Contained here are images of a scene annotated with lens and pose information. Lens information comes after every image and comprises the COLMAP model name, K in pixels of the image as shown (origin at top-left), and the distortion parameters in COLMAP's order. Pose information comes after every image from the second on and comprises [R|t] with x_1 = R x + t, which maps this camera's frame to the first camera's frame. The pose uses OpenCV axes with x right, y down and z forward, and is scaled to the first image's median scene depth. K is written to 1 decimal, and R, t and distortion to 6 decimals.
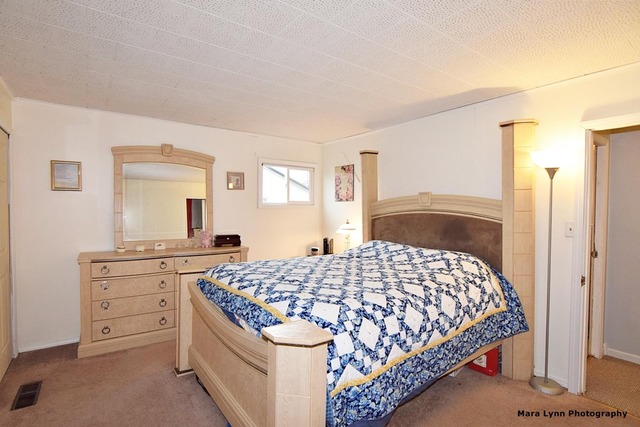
lens RADIAL K [[322.6, 0, 312.8], [0, 322.6, 215.3], [0, 0, 1]] dist [-0.005520, 0.000069]
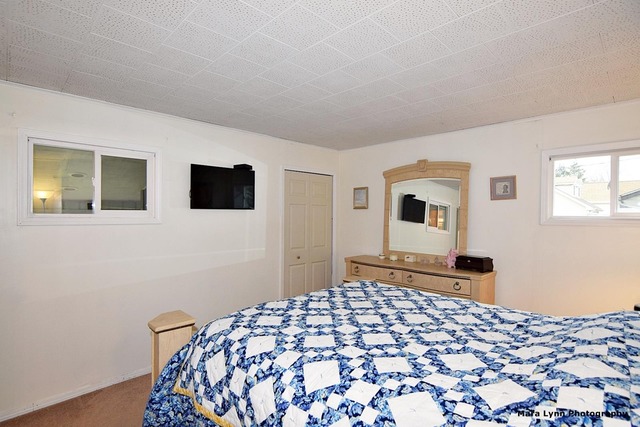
lens RADIAL K [[322.6, 0, 312.8], [0, 322.6, 215.3], [0, 0, 1]] dist [-0.005520, 0.000069]
pose [[0.152915, -0.001706, -0.988238, 0.531405], [-0.030021, 0.999529, -0.006370, -0.029836], [0.987783, 0.030642, 0.152792, 0.536913]]
